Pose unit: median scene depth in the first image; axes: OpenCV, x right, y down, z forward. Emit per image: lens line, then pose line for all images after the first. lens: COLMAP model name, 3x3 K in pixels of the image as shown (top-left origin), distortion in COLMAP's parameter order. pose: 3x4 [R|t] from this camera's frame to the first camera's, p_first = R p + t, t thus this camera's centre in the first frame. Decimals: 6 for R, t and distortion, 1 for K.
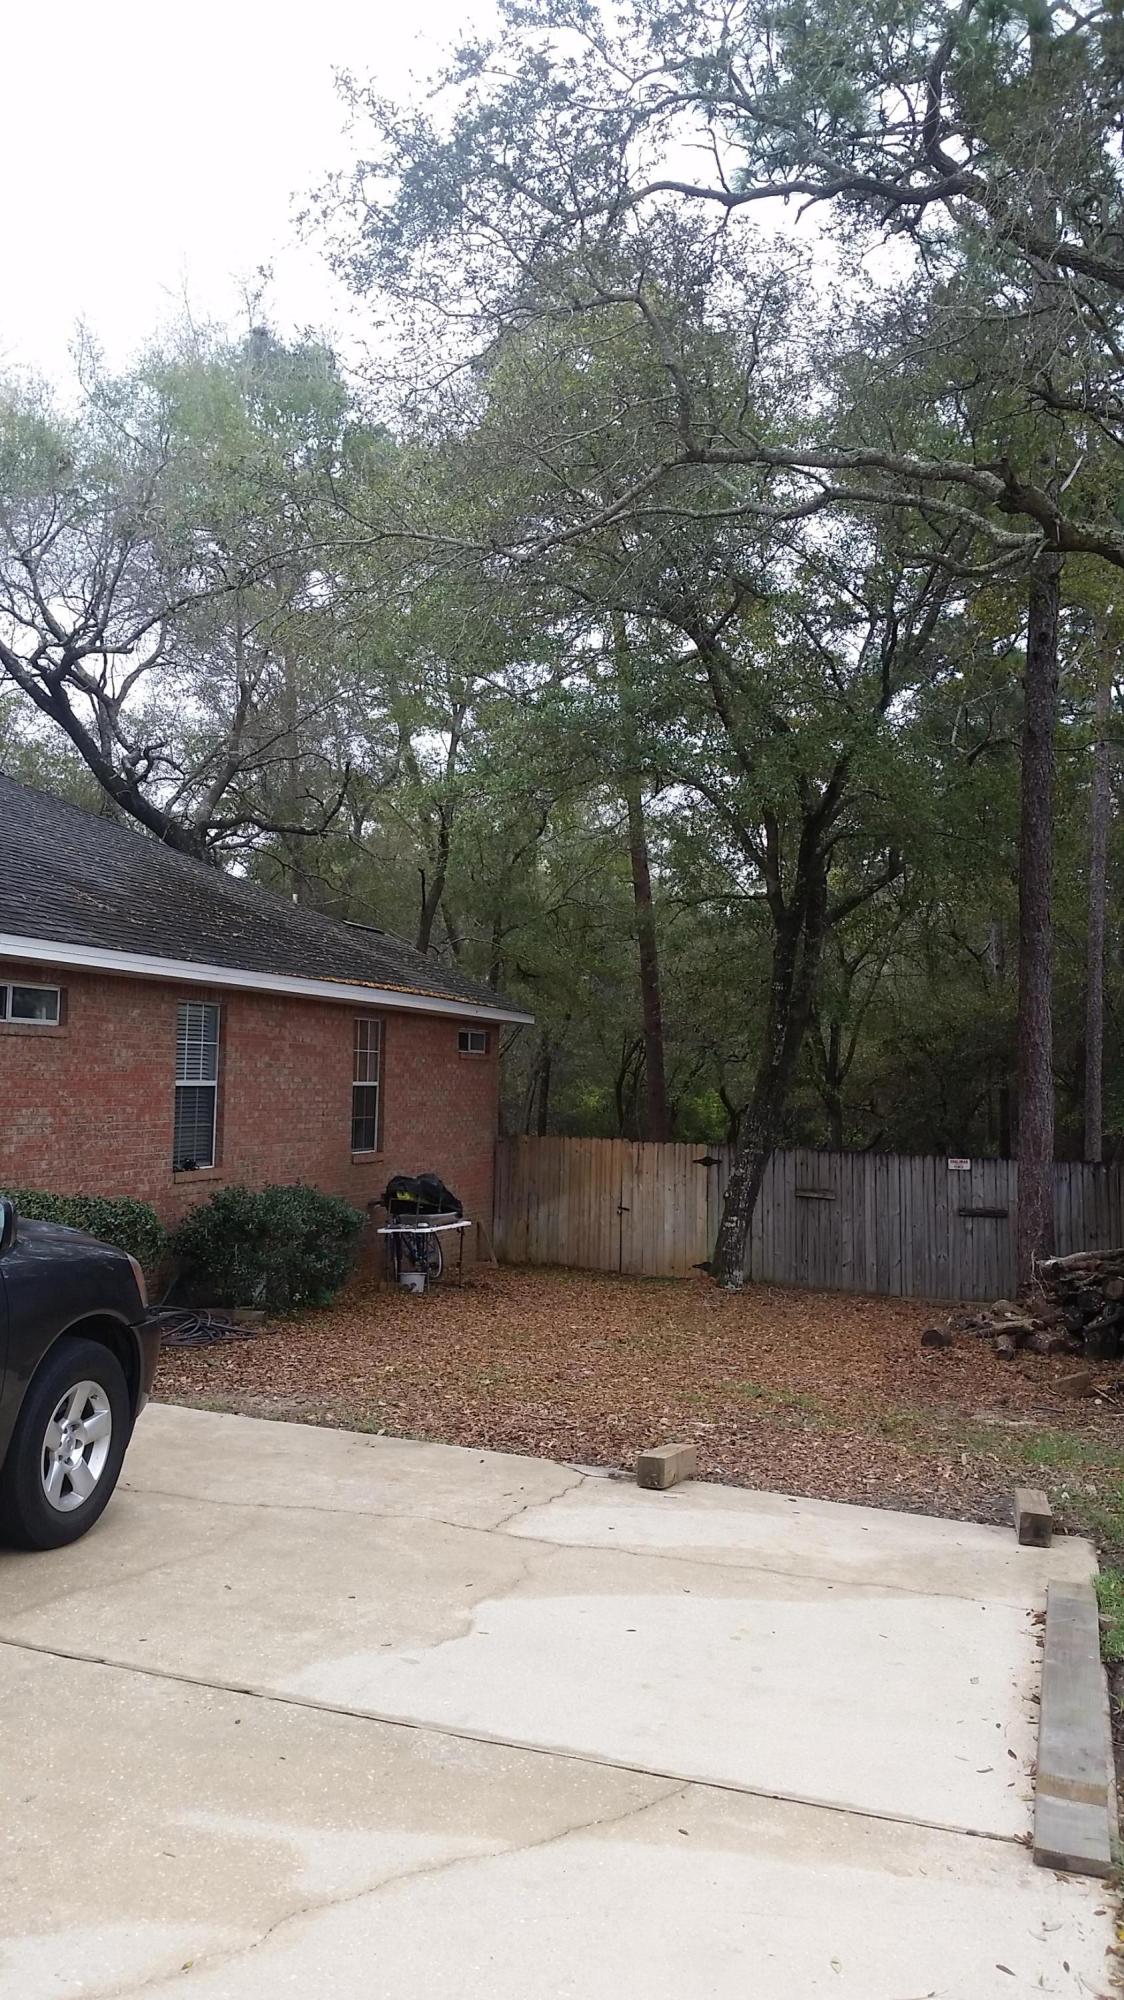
lens RADIAL K [[1639.9, 0, 529.0], [0, 1639.9, 962.2], [0, 0, 1]] dist [0.144950, -0.296825]
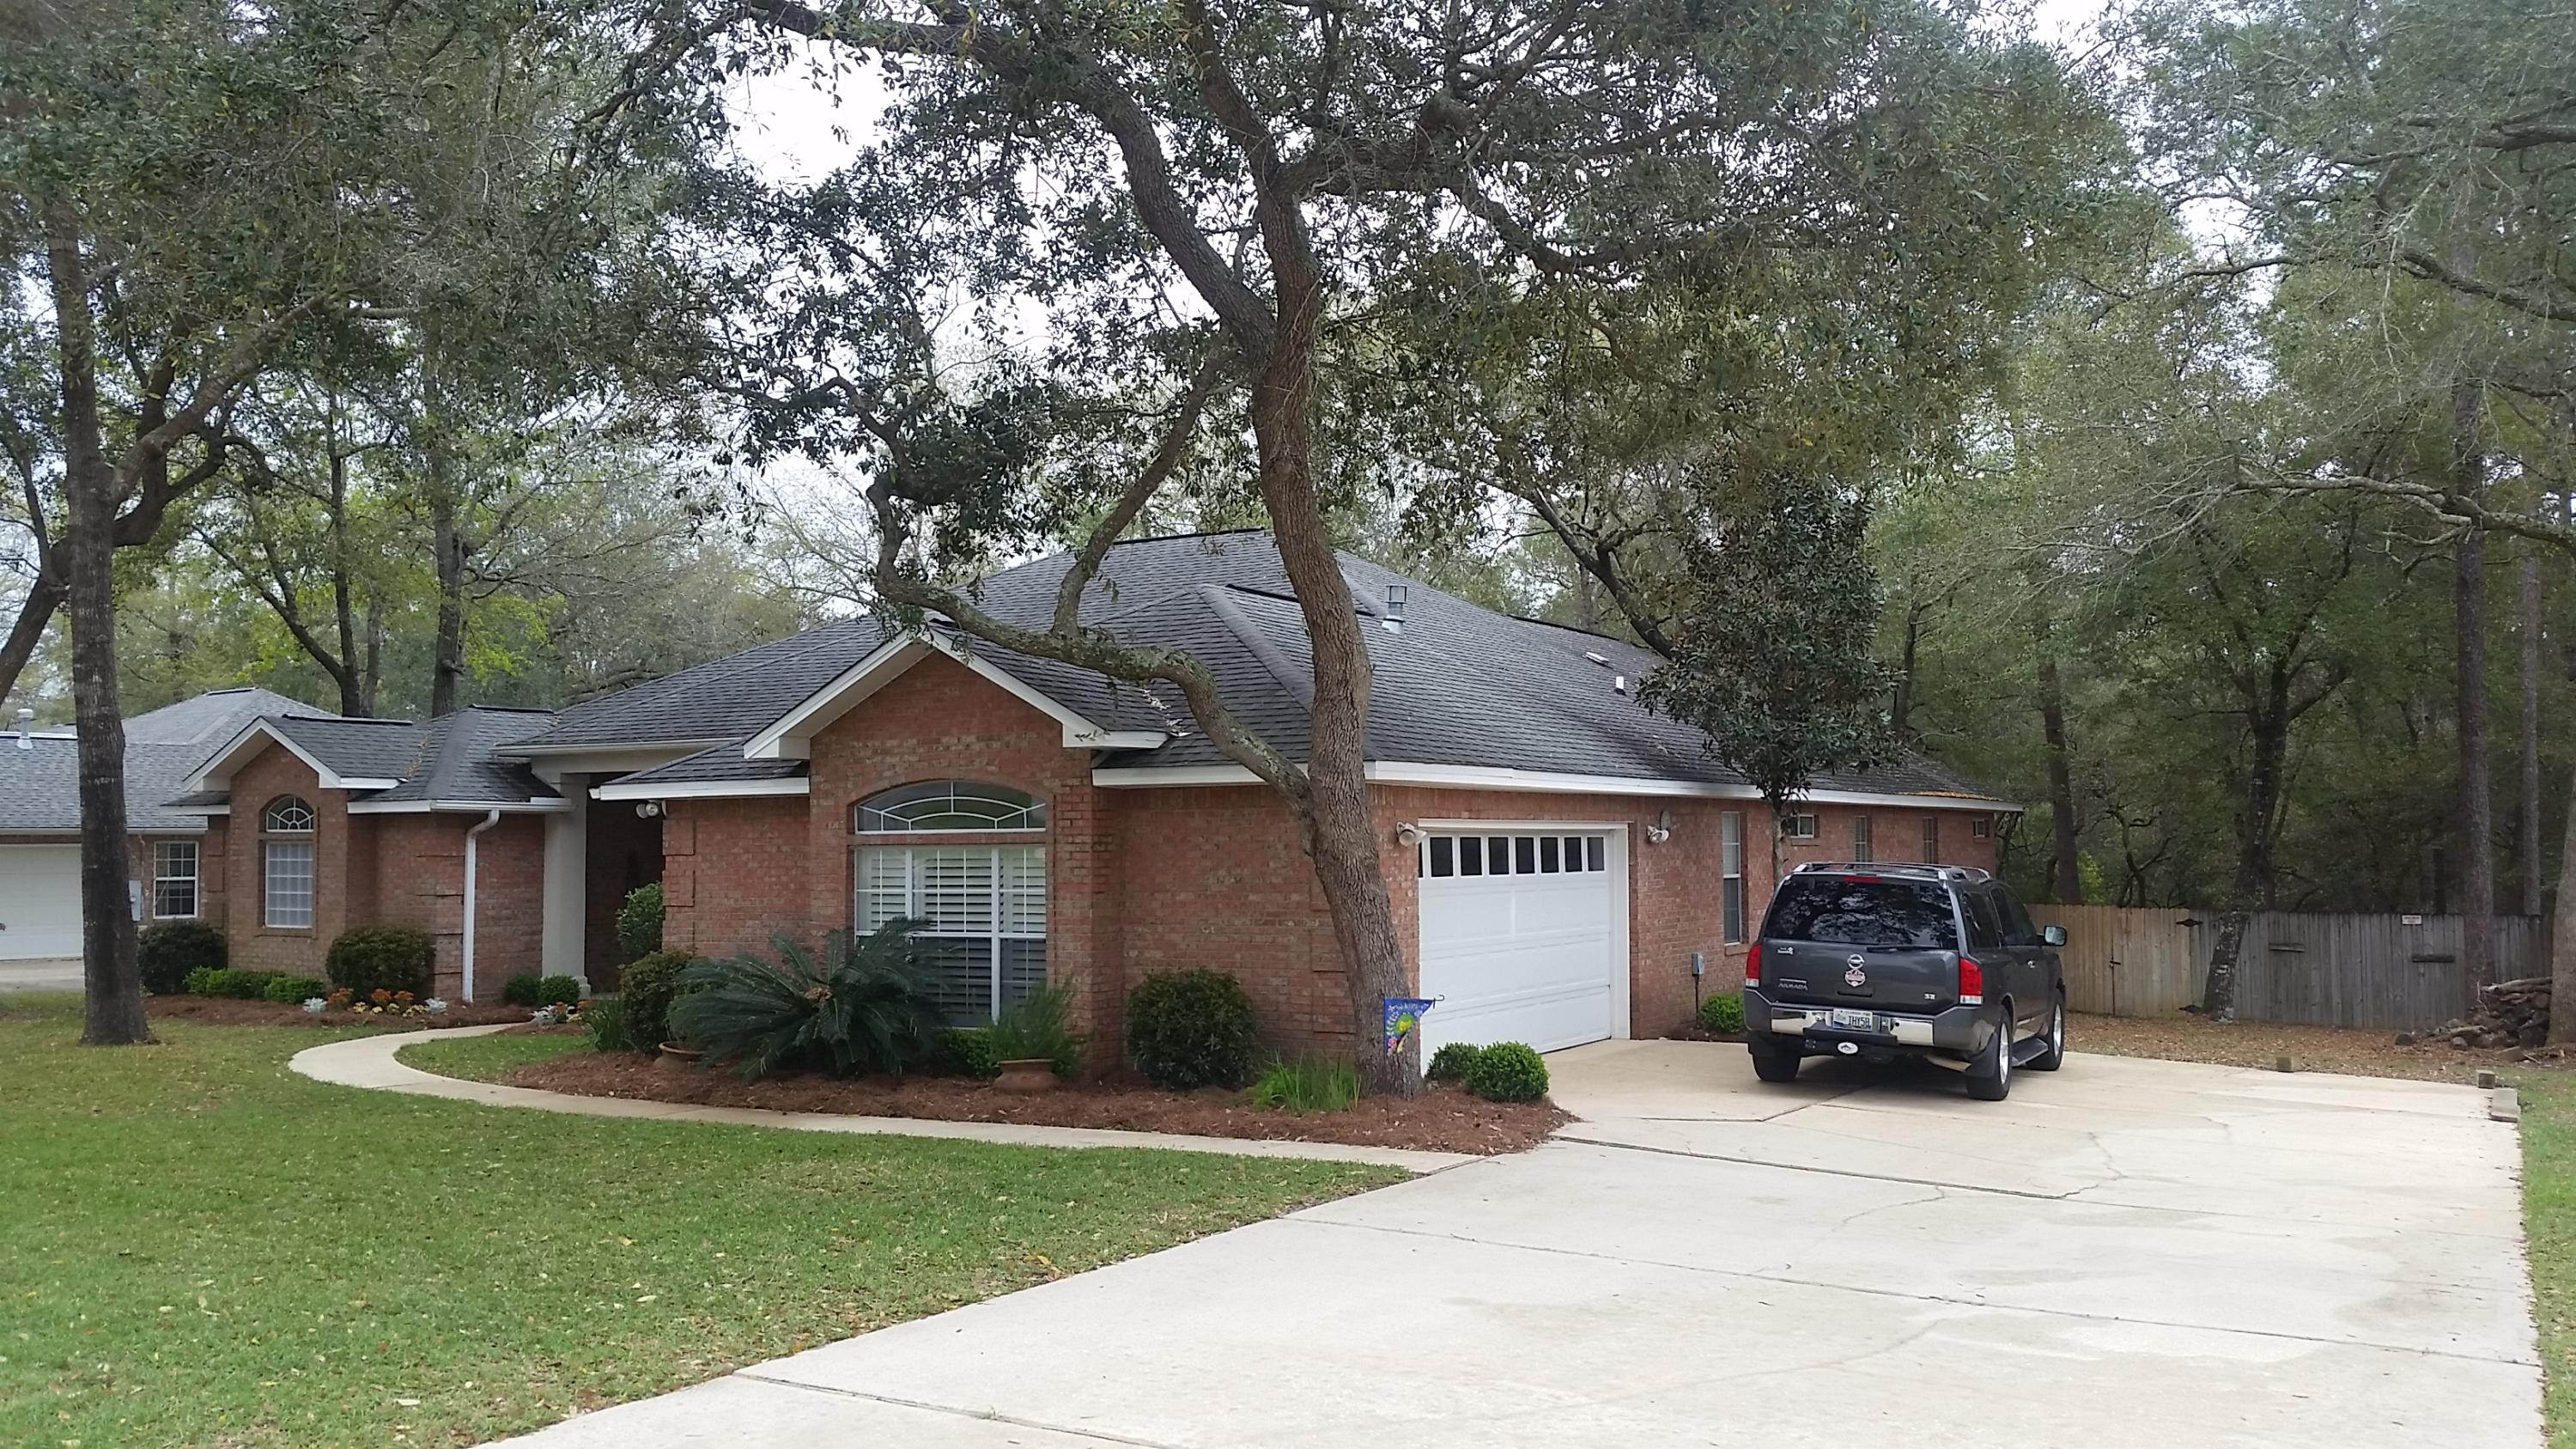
lens RADIAL K [[2112.5, 0, 1288.0], [0, 2112.5, 724.5], [0, 0, 1]] dist [0.144950, -0.296825]
pose [[0.978341, -0.037896, -0.203503, -0.220003], [0.041276, 0.999071, 0.012390, -0.074676], [0.202845, -0.020522, 0.978996, -0.705664]]
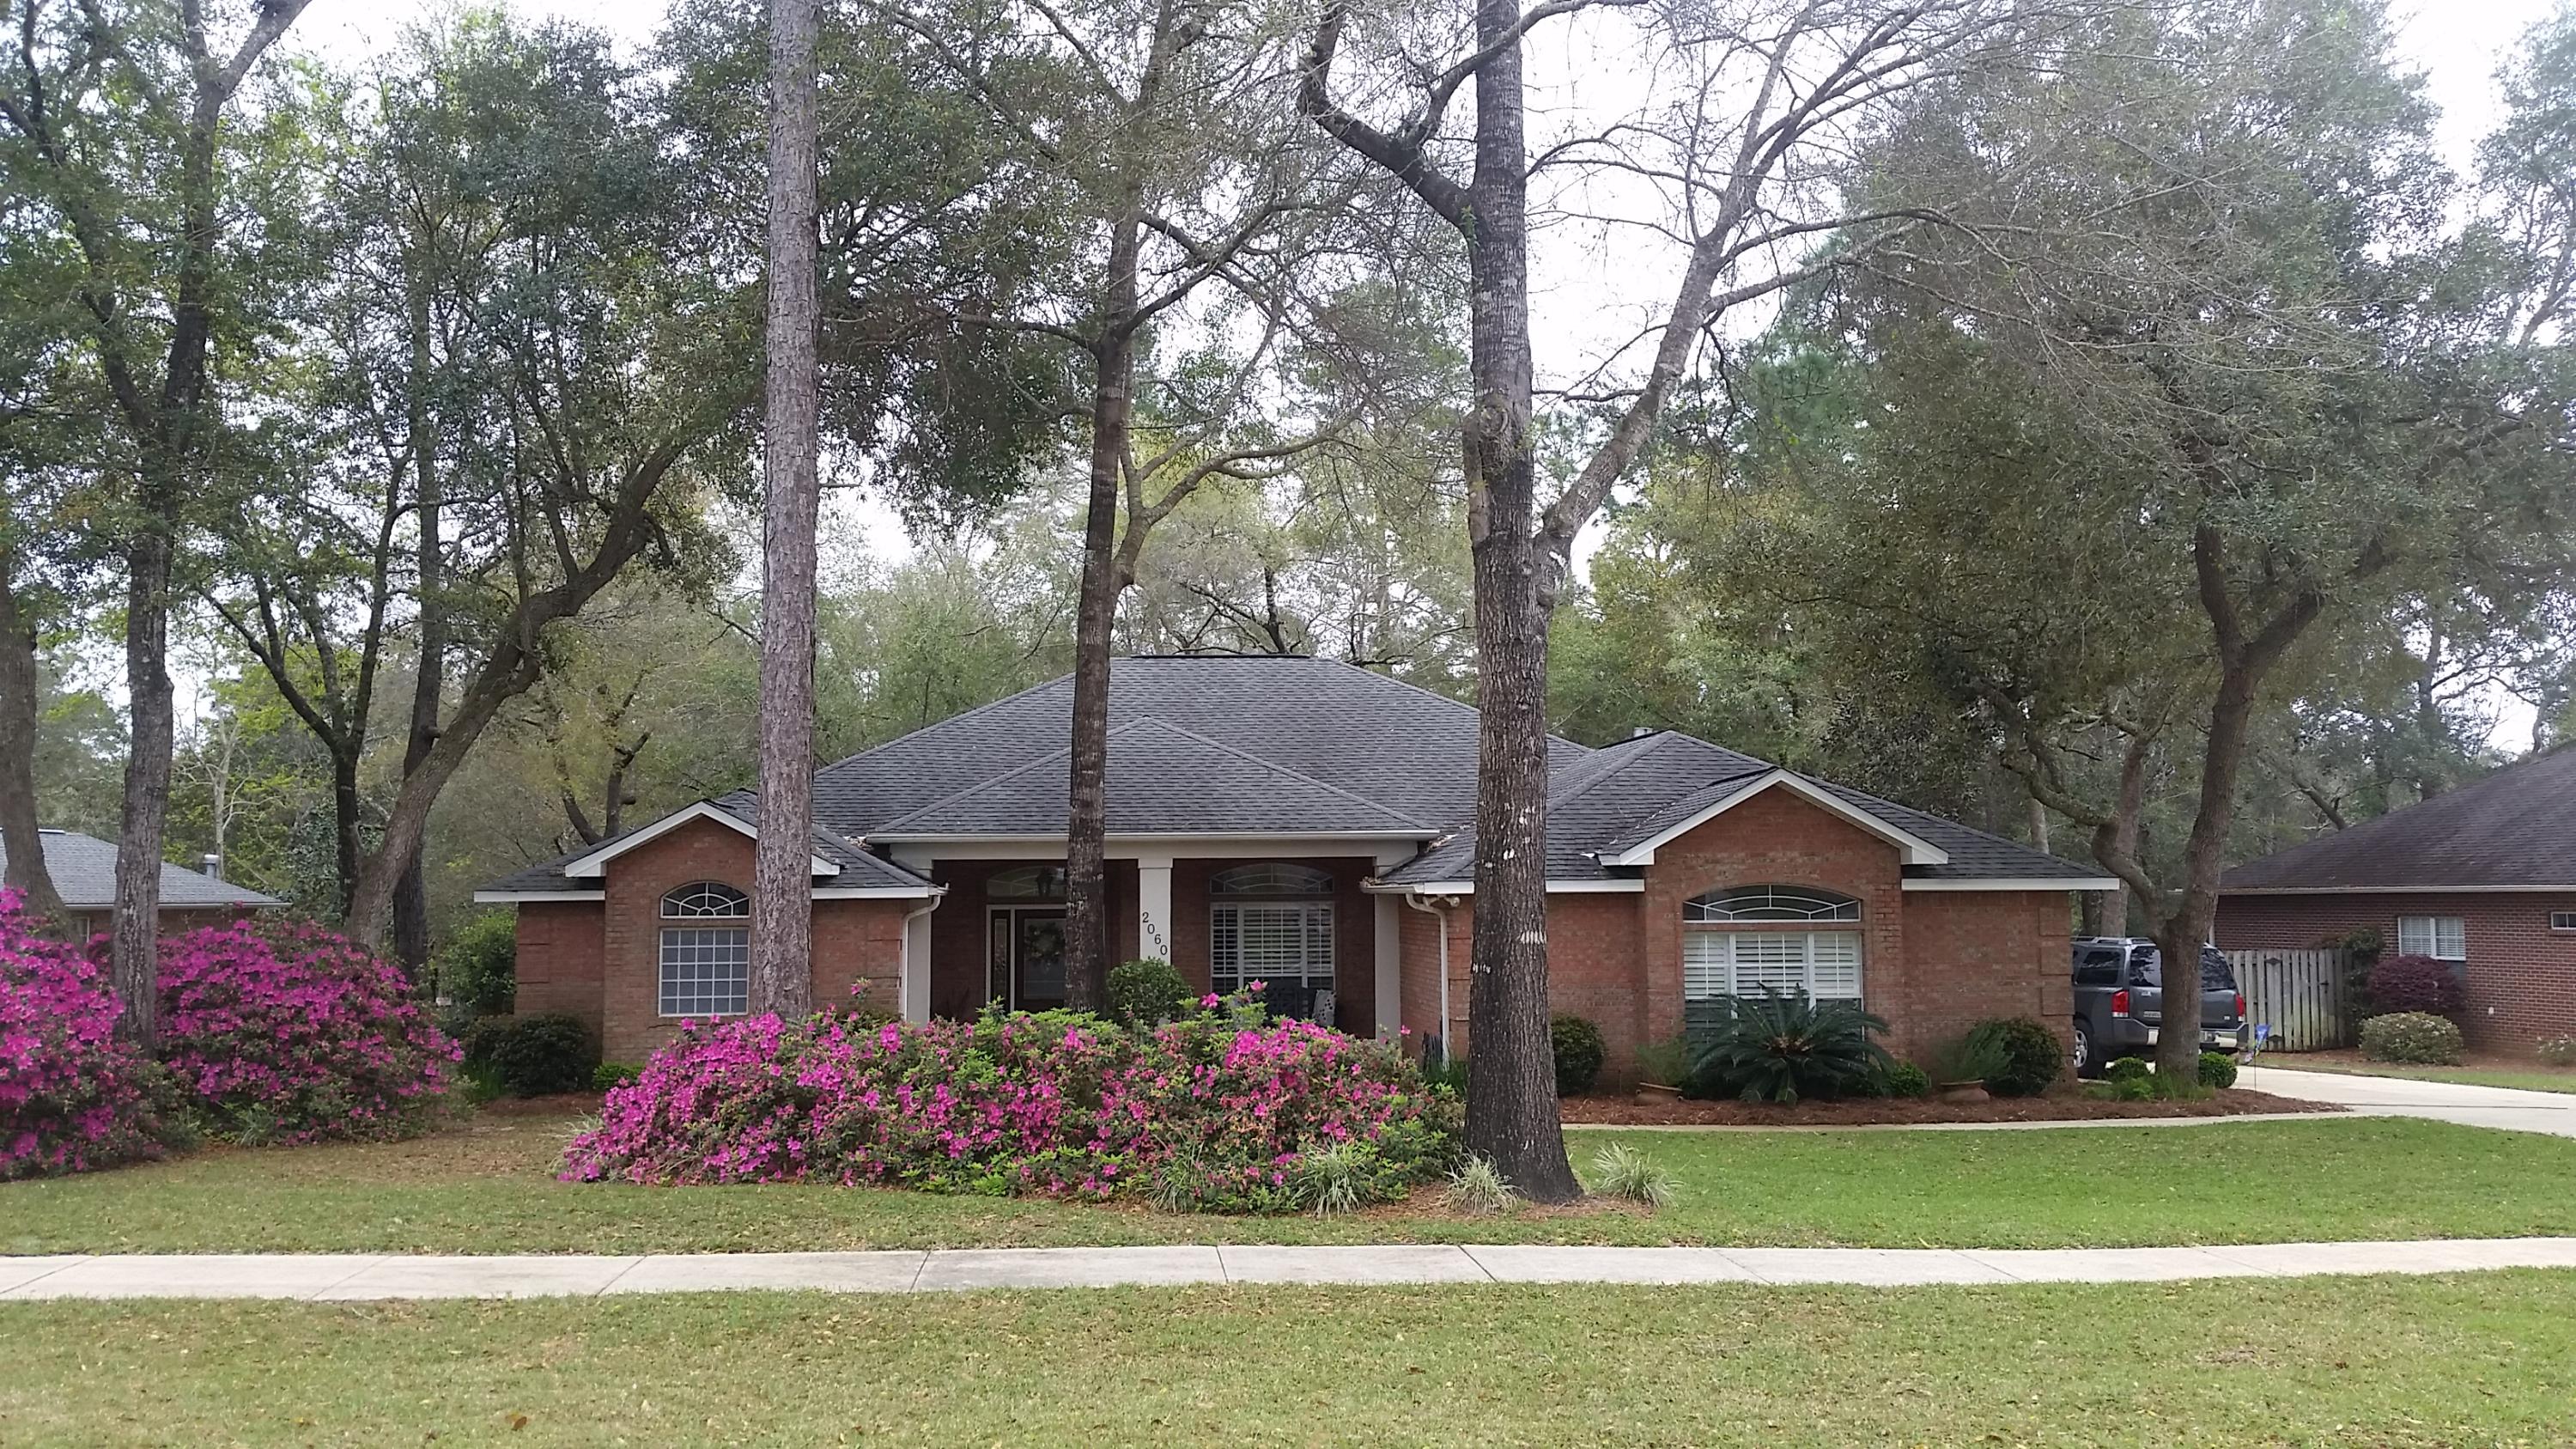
lens RADIAL K [[2112.5, 0, 1288.0], [0, 2112.5, 724.5], [0, 0, 1]] dist [0.144950, -0.296825]
pose [[0.916316, 0.004614, 0.400429, -1.217231], [-0.003699, 0.999988, -0.003057, -0.129113], [-0.400439, 0.001320, 0.916323, -0.862160]]
